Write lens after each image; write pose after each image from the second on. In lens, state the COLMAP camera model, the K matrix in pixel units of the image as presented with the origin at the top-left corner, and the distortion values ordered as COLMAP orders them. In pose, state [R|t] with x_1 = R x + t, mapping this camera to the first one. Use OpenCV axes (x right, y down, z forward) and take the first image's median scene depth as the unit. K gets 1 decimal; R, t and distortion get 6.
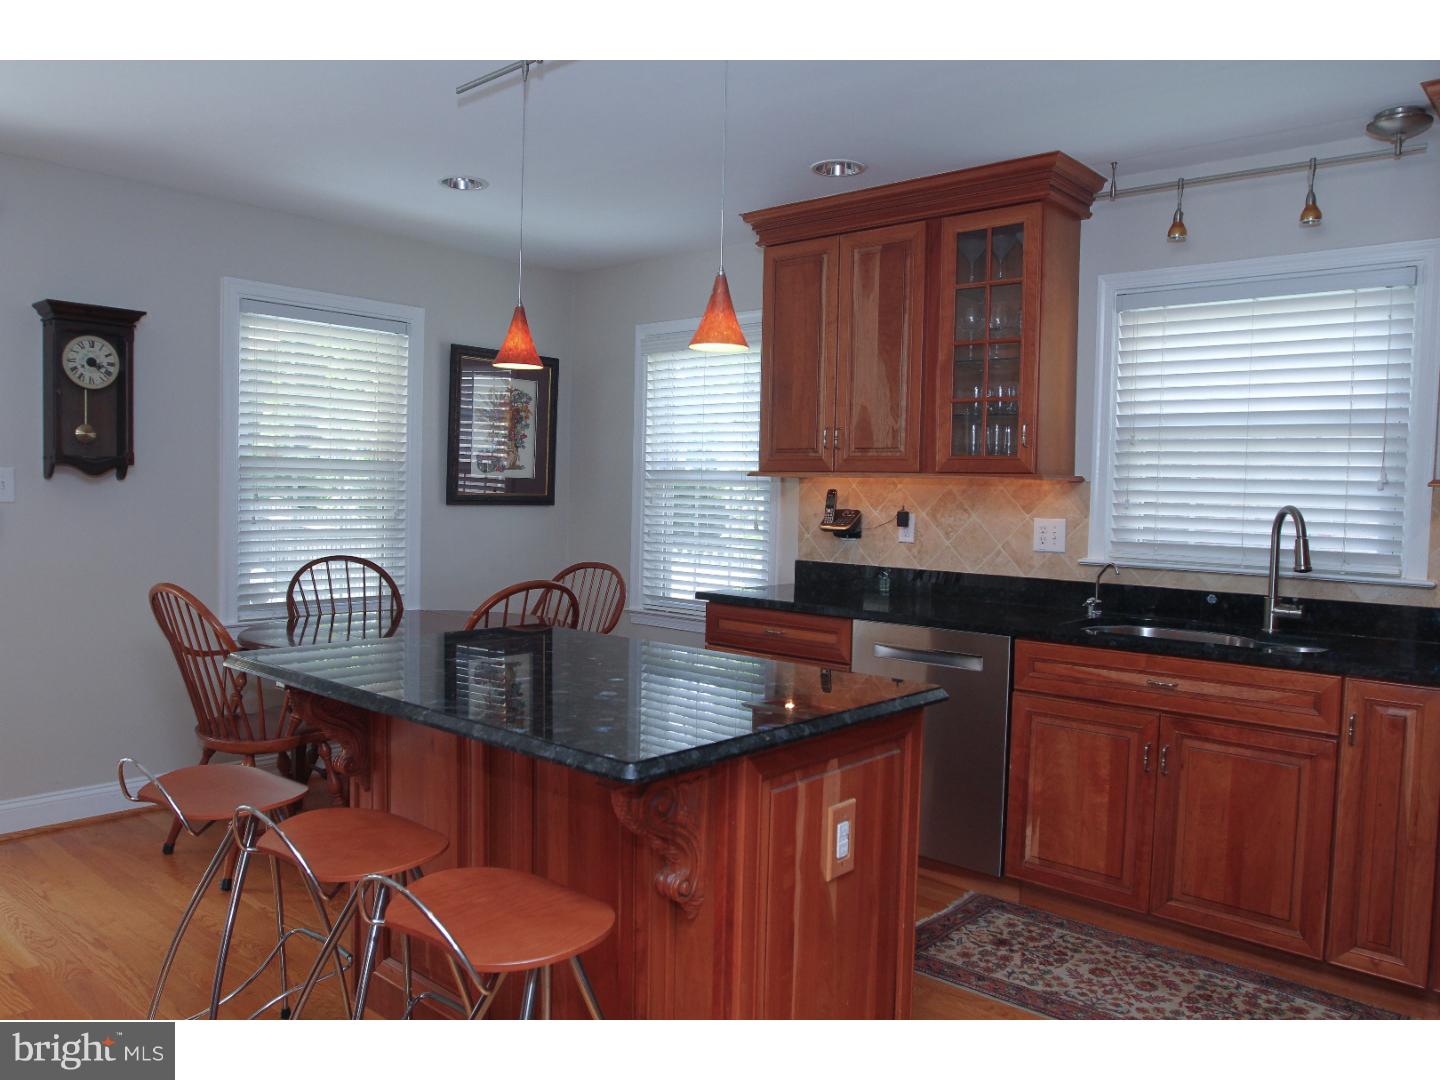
lens RADIAL K [[1065.4, 0, 715.5], [0, 1065.4, 539.5], [0, 0, 1]] dist [-0.060481, 0.041663]
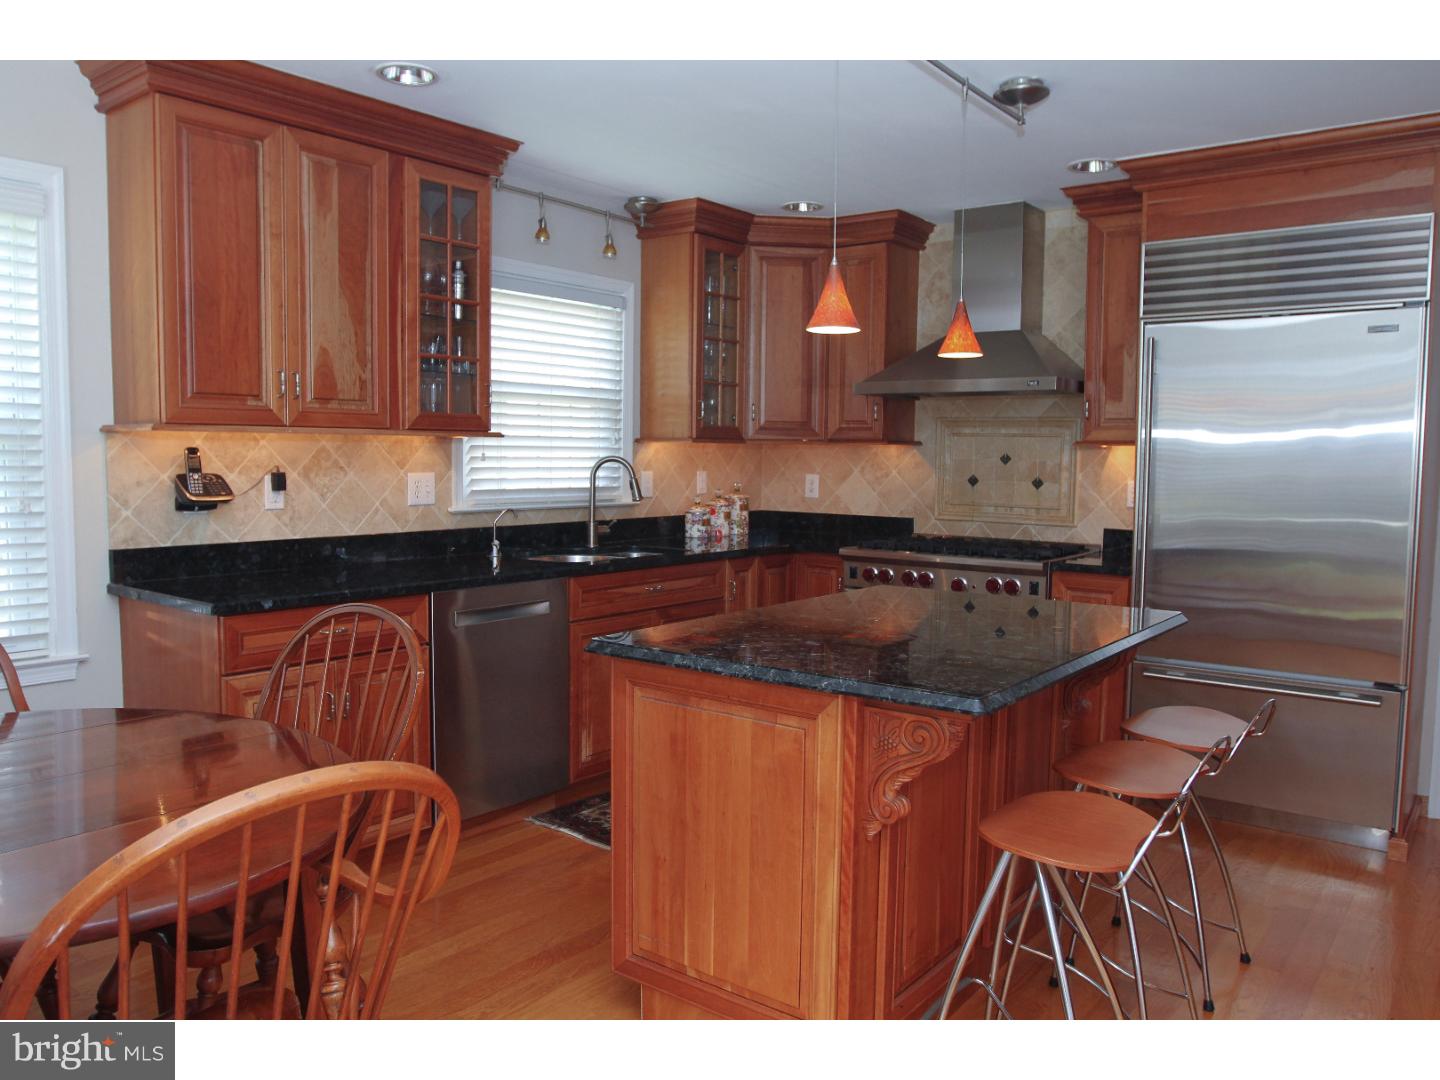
lens RADIAL K [[1065.4, 0, 715.8], [0, 1065.4, 539.4], [0, 0, 1]] dist [-0.060481, 0.041663]
pose [[-0.046560, -0.103382, 0.993551, -0.719828], [0.035258, 0.993840, 0.105064, -0.052720], [-0.998293, 0.039923, -0.042628, 0.738423]]
